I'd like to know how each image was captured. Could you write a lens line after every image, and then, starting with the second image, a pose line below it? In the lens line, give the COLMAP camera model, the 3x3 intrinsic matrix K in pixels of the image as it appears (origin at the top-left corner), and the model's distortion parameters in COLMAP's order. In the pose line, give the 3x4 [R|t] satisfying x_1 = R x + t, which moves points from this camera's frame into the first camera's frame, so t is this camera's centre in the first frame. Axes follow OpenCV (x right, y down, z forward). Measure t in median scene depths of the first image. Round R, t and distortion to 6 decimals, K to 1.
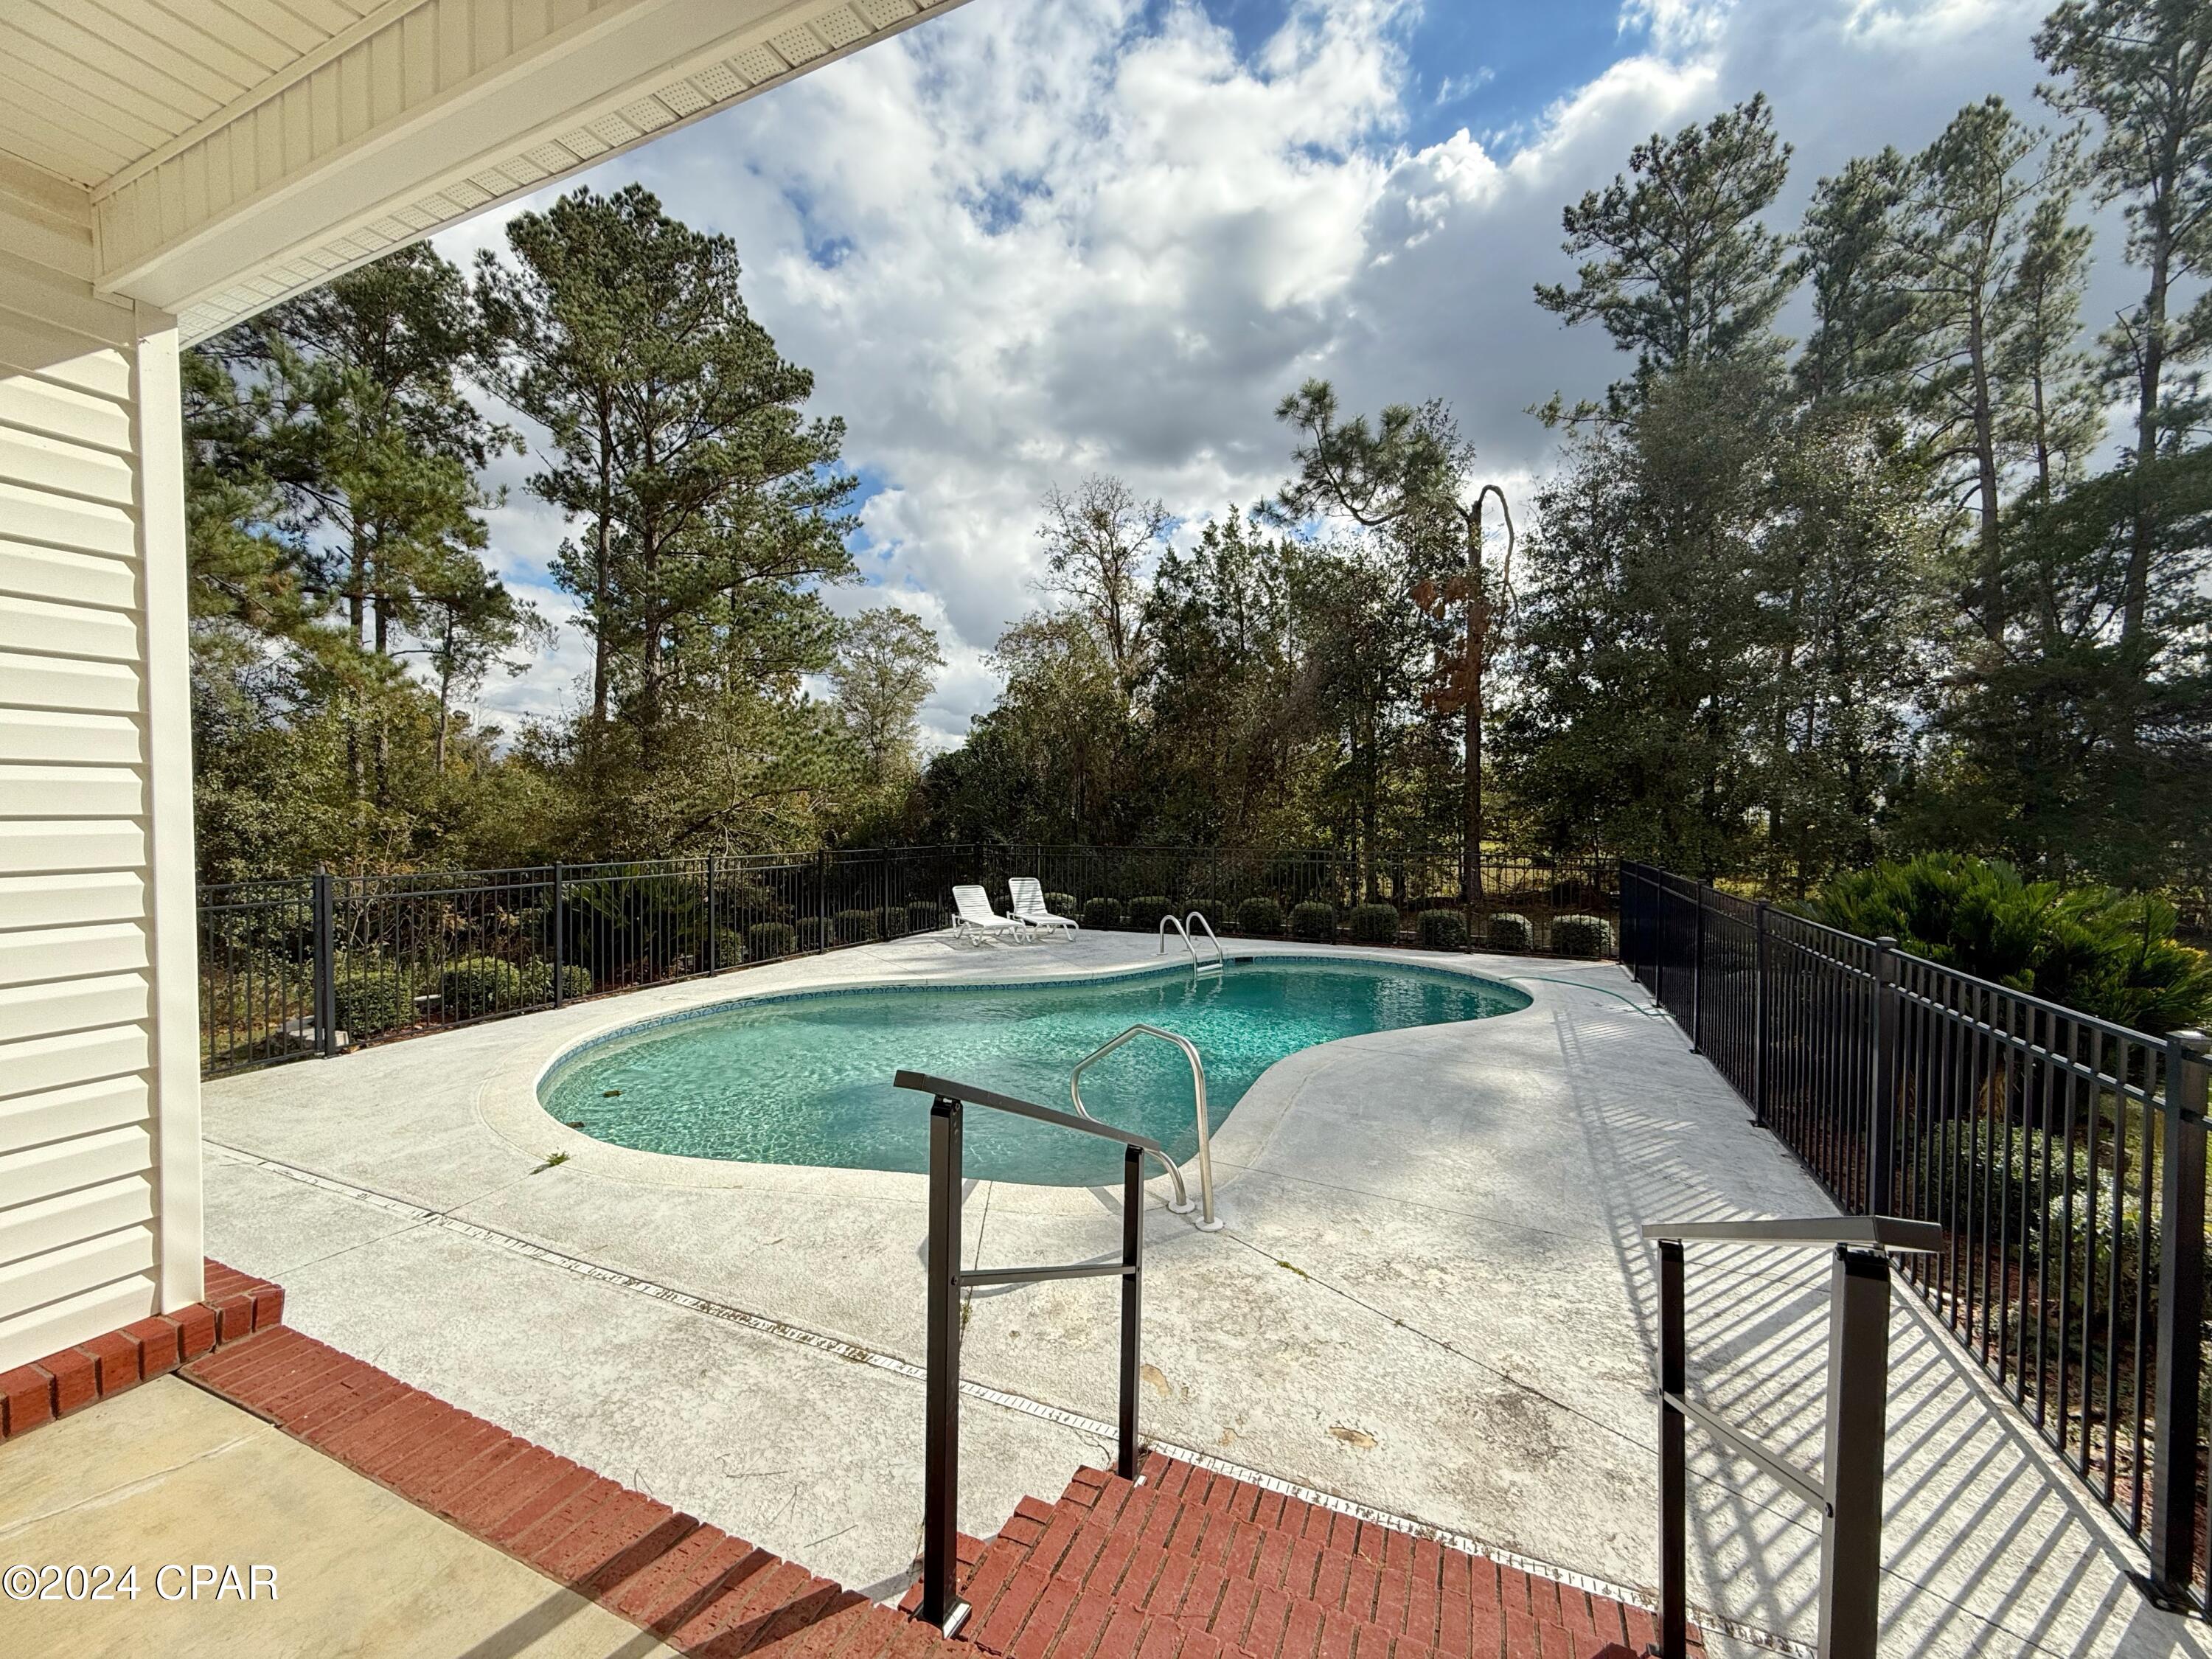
lens RADIAL K [[880.0, 0, 1100.9], [0, 880.0, 828.3], [0, 0, 1]] dist [-0.001318, 0.000559]
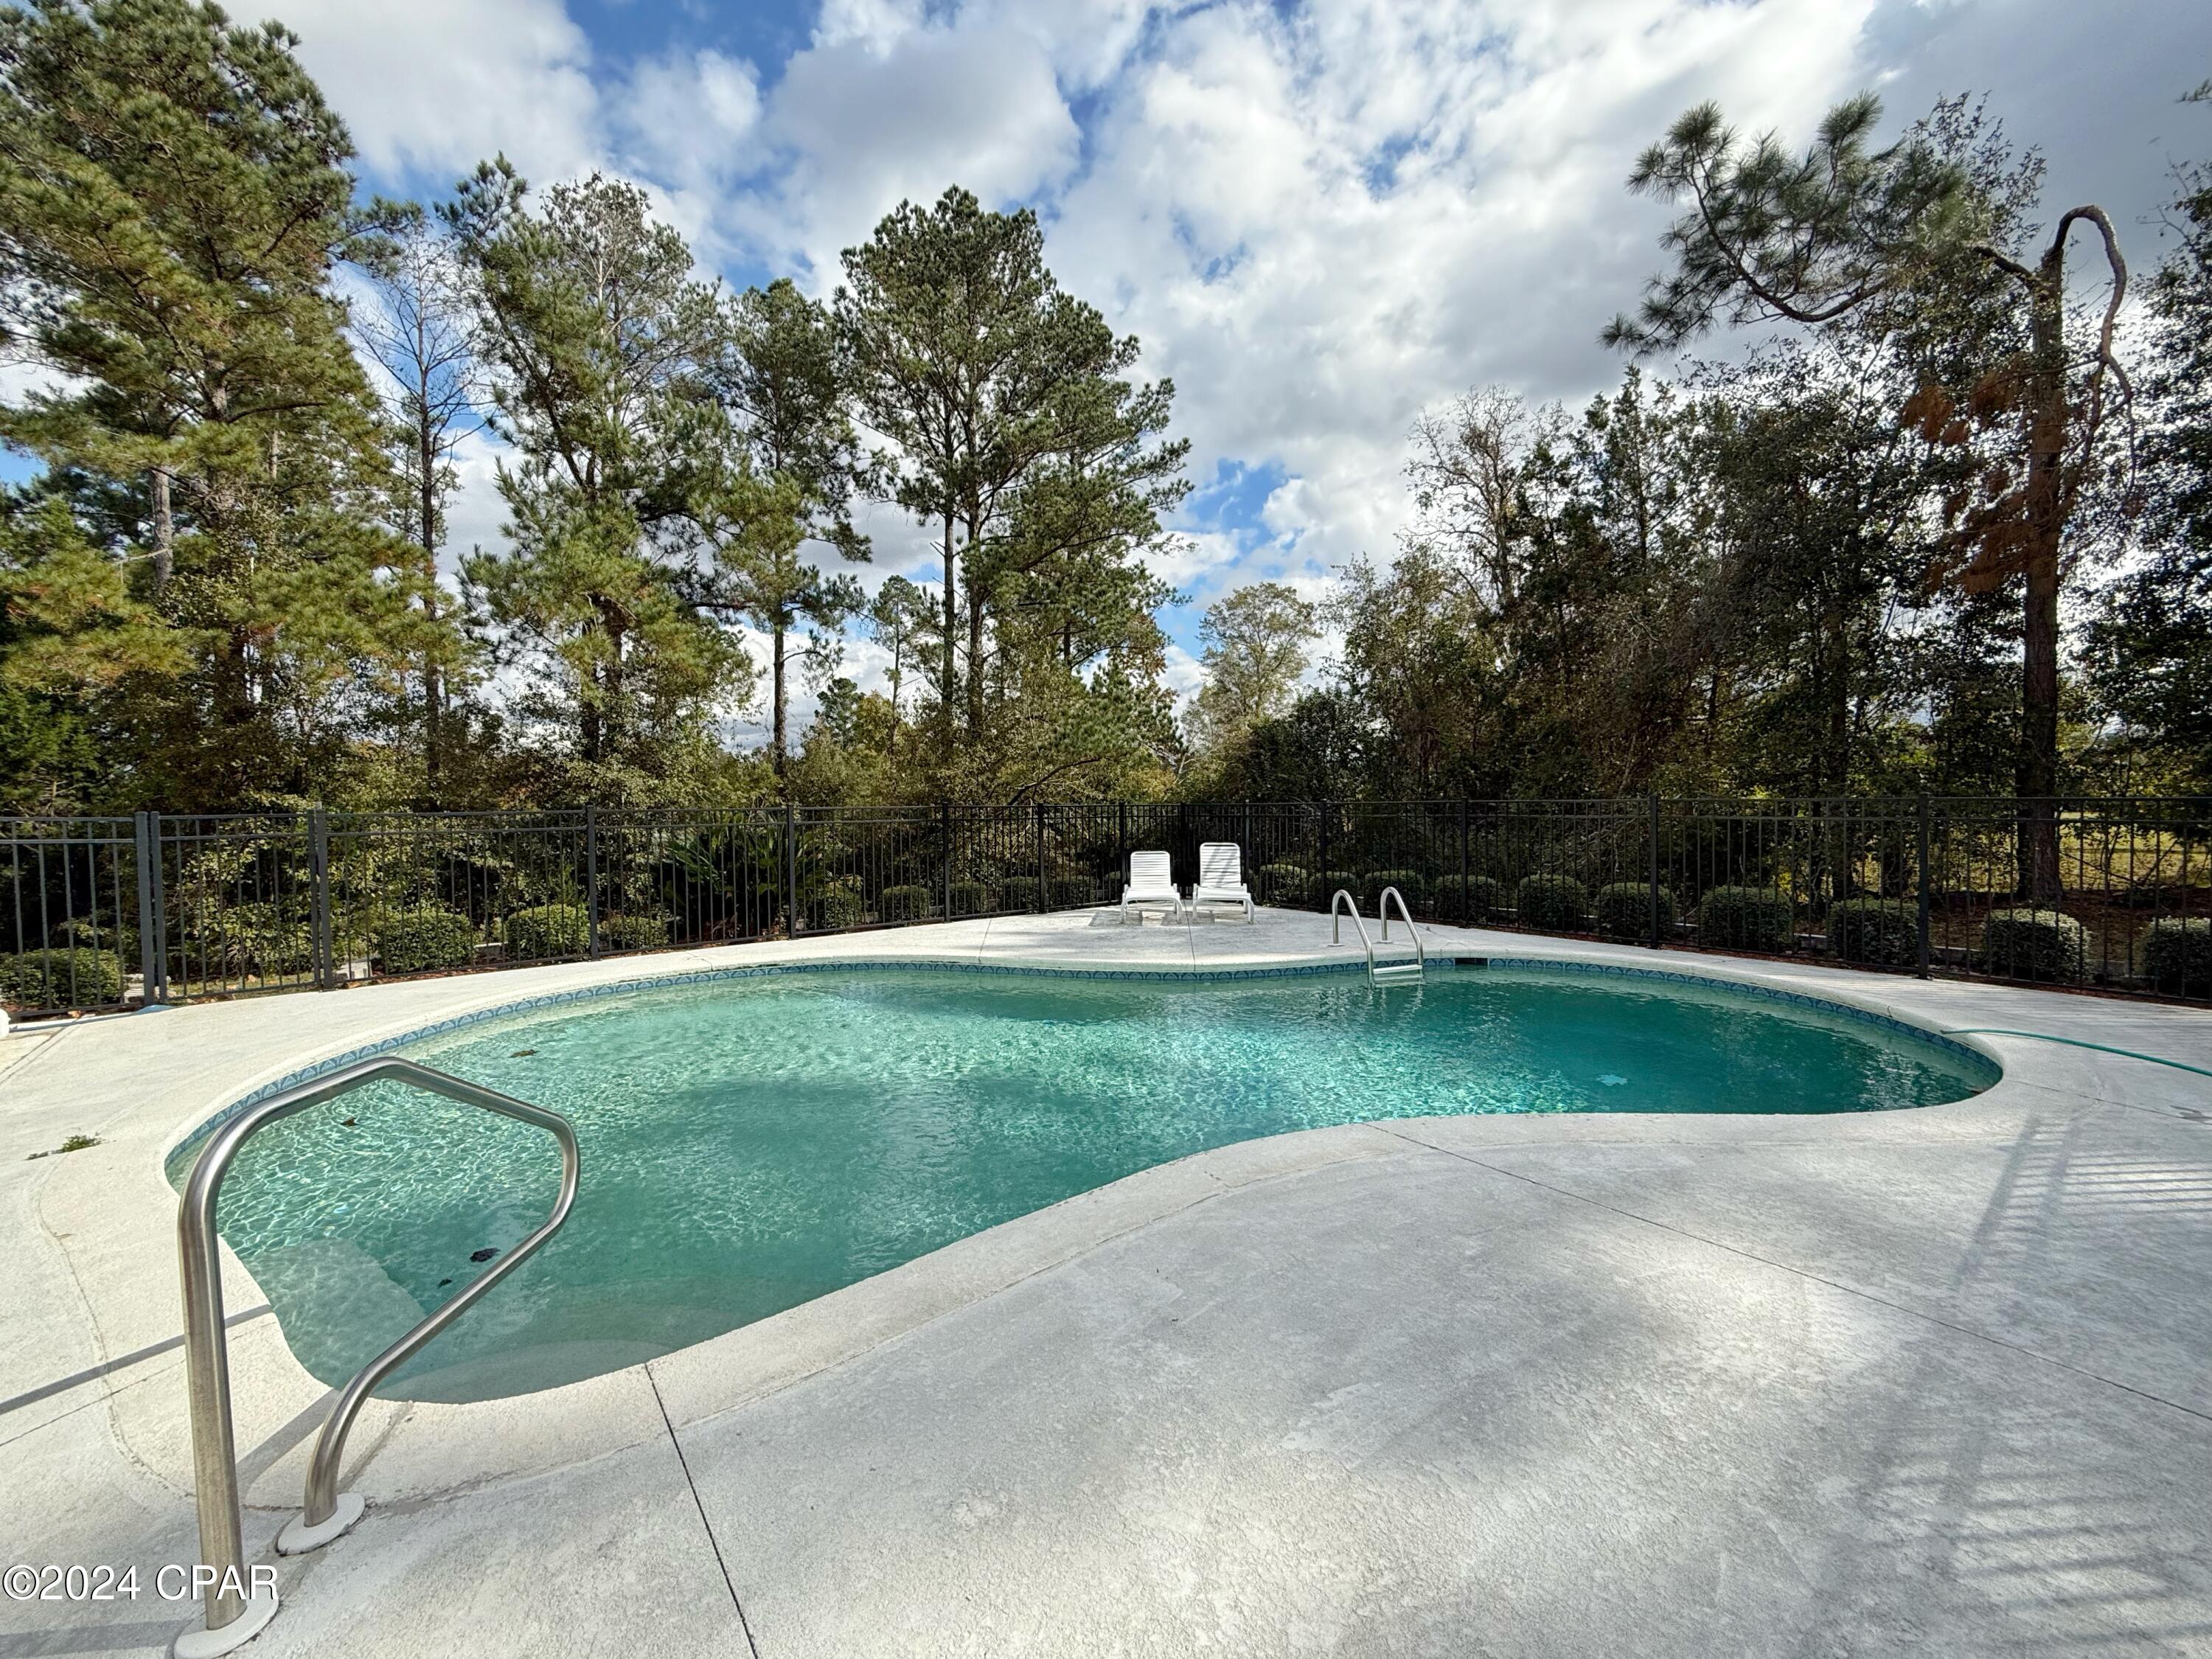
lens RADIAL K [[890.5, 0, 1109.3], [0, 890.5, 821.2], [0, 0, 1]] dist [0.002432, 0.000771]
pose [[0.897774, -0.006773, -0.440404, 0.102809], [0.008114, 0.999966, 0.001162, 0.020090], [0.440381, -0.004616, 0.897799, 0.138971]]
